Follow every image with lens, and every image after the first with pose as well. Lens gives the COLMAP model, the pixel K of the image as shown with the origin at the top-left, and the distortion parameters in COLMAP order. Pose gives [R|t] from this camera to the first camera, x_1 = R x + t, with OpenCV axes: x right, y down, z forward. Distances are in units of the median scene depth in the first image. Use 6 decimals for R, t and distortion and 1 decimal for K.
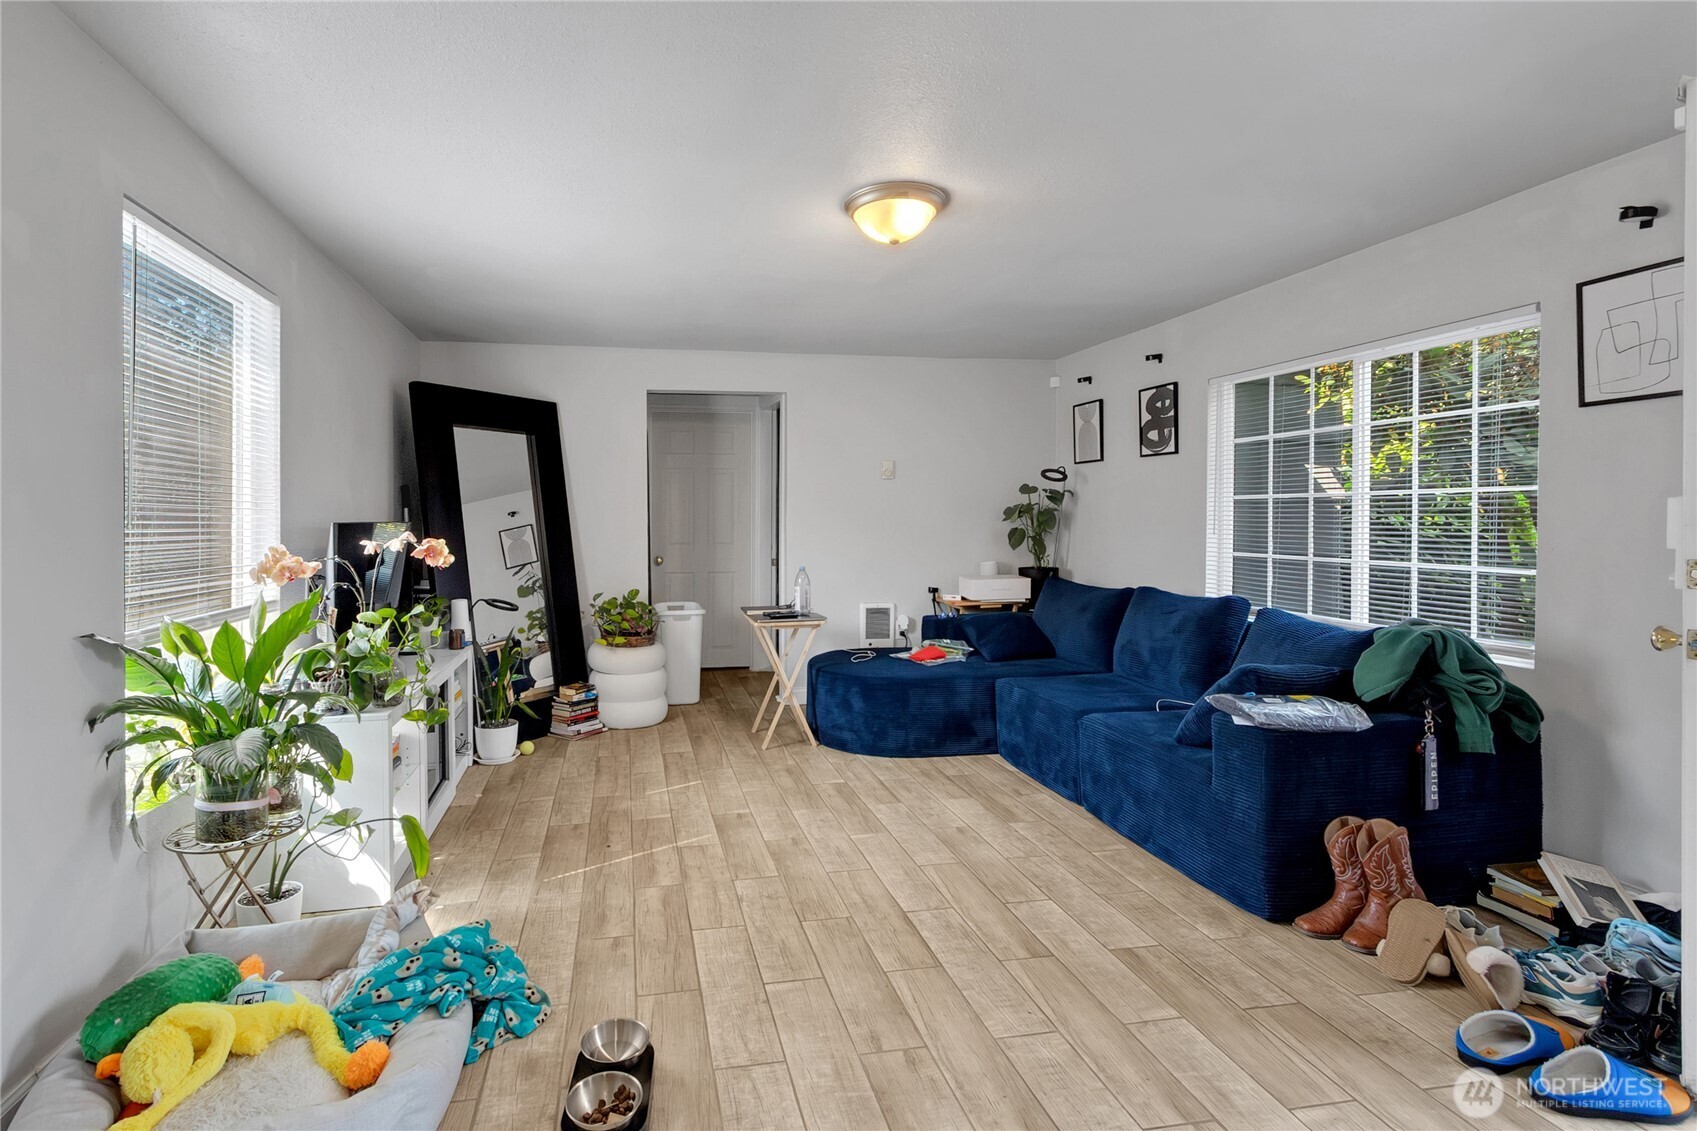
lens RADIAL K [[798.3, 0, 856.6], [0, 798.3, 540.5], [0, 0, 1]] dist [-0.000933, -0.000221]
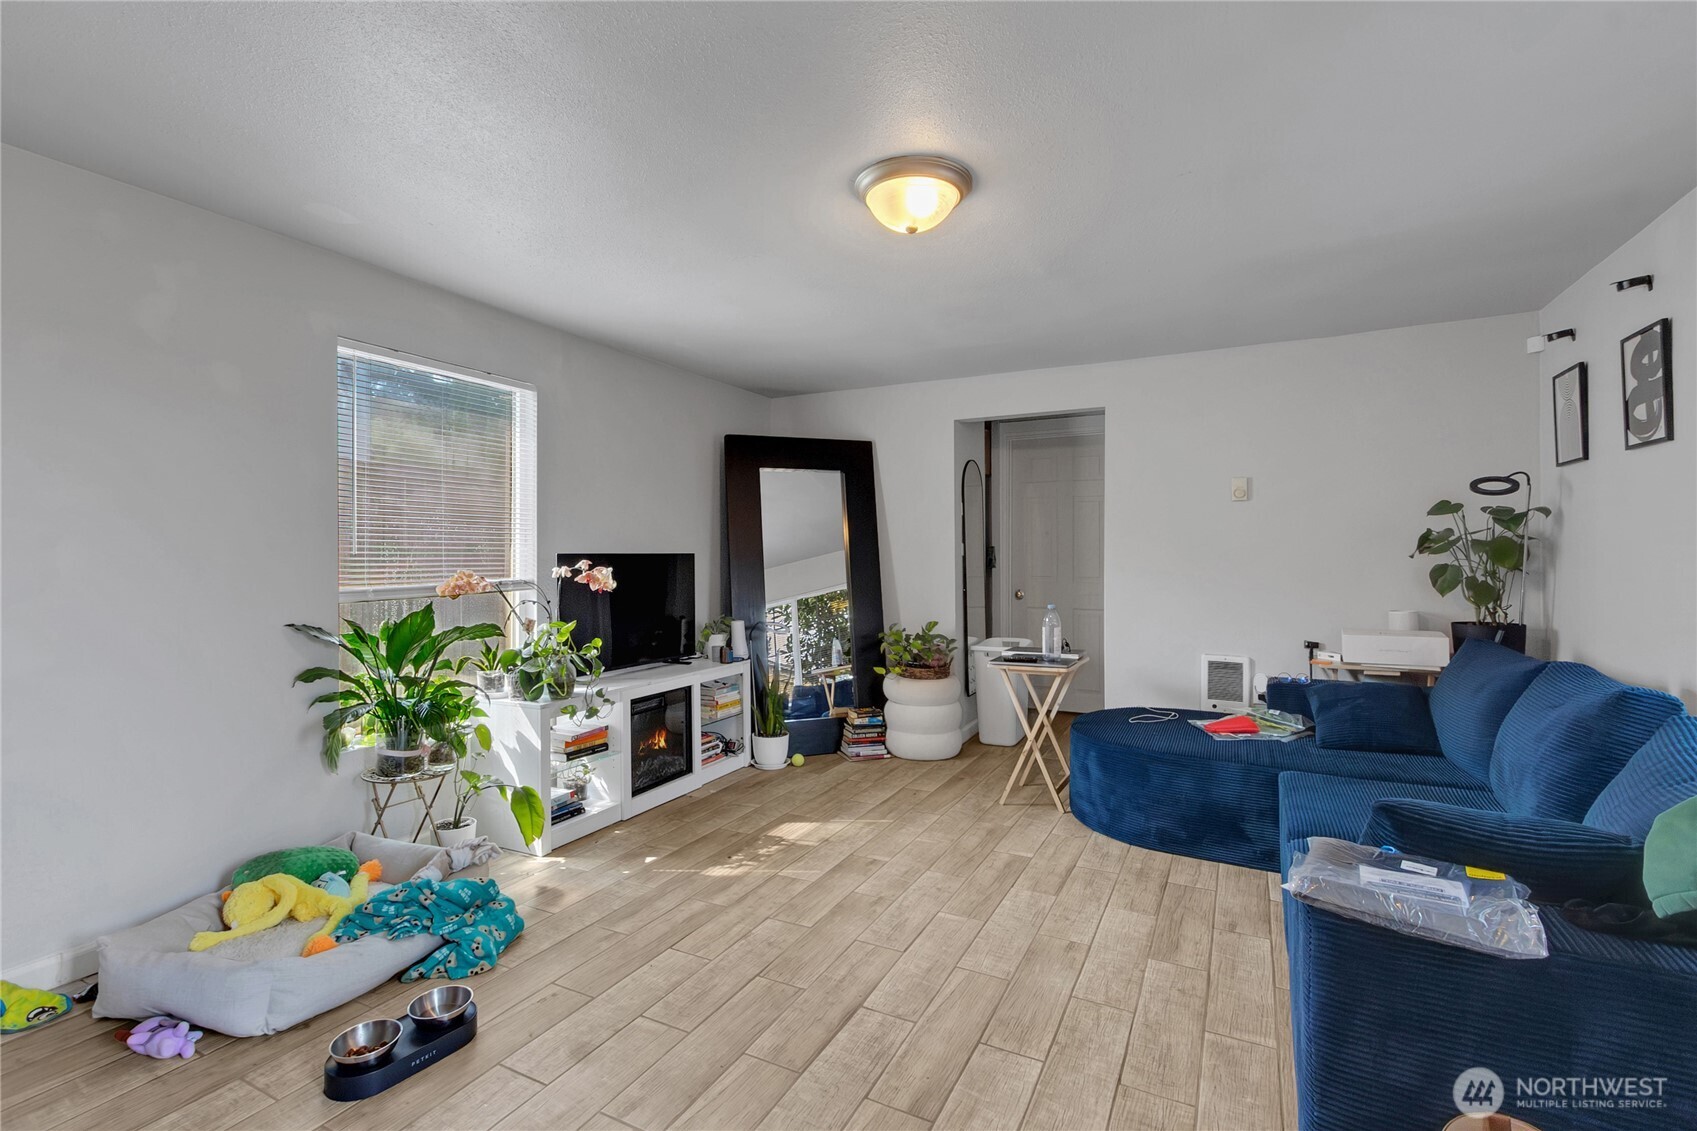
lens RADIAL K [[814.4, 0, 848.5], [0, 814.4, 565.5], [0, 0, 1]] dist [0.001340, 0.000543]
pose [[0.776196, 0.011793, -0.630382, 0.368800], [-0.017616, 0.999840, -0.002985, -0.005275], [0.630246, 0.013422, 0.776280, 0.184888]]
